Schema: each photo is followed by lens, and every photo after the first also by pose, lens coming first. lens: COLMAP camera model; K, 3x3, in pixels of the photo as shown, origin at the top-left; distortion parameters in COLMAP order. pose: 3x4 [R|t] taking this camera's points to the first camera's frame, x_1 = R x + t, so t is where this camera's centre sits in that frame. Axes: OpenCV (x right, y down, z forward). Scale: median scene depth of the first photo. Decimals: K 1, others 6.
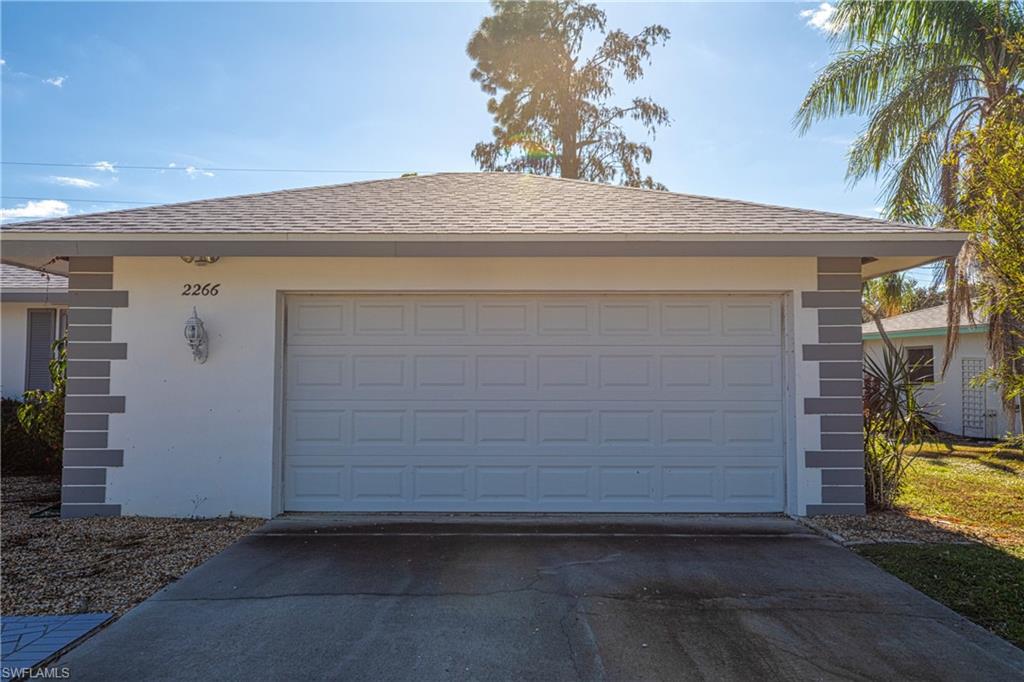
lens RADIAL K [[797.7, 0, 512.0], [0, 797.7, 333.9], [0, 0, 1]] dist [0.023458, 0.001580]
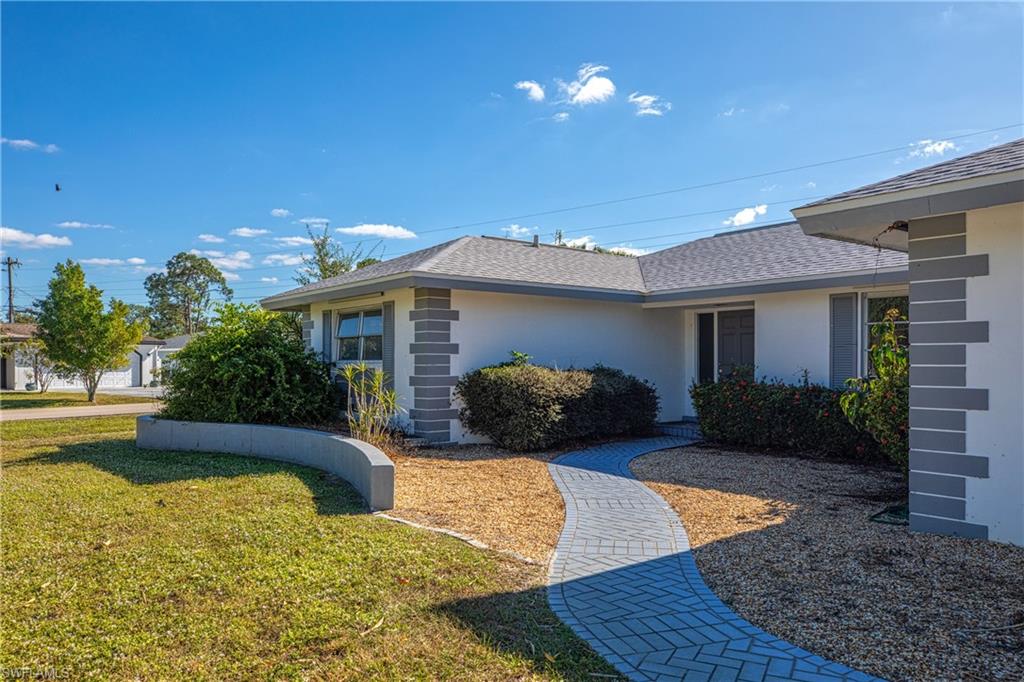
lens RADIAL K [[748.4, 0, 523.7], [0, 748.4, 357.2], [0, 0, 1]] dist [0.013461, 0.004814]
pose [[0.635615, -0.008082, -0.771964, -0.201848], [0.045810, 0.998578, 0.027264, 0.005663], [0.770646, -0.052693, 0.635081, 0.184546]]
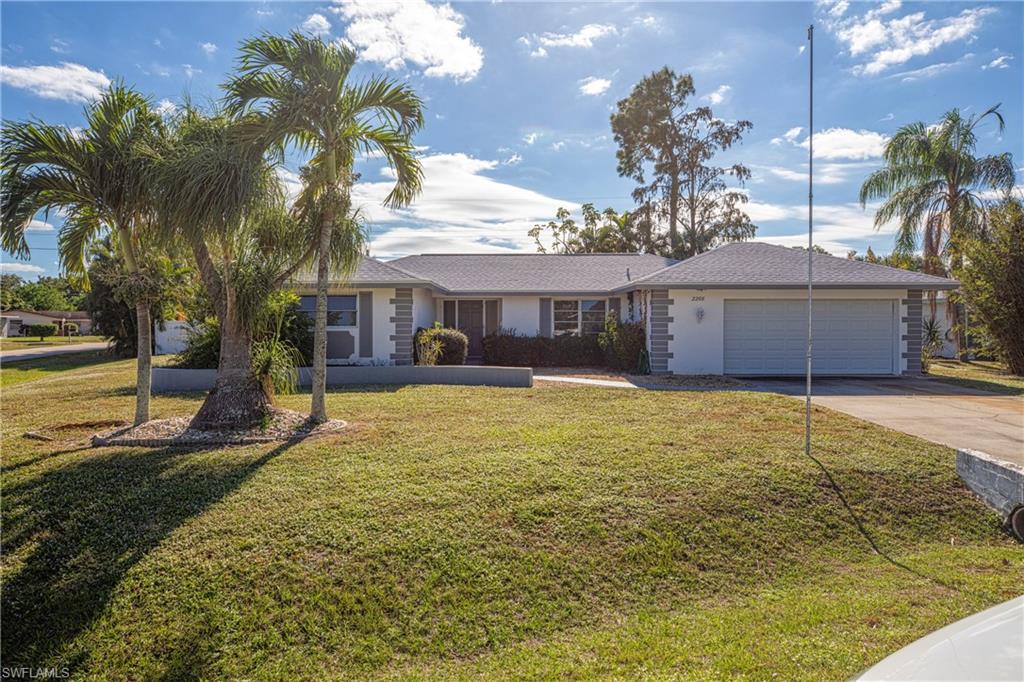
lens RADIAL K [[654.3, 0, 511.1], [0, 654.3, 324.4], [0, 0, 1]] dist [-0.015575, 0.018815]
pose [[0.999987, -0.001412, -0.004891, -1.067542], [0.001672, 0.998570, 0.053432, -0.090411], [0.004809, -0.053440, 0.998559, -1.415027]]
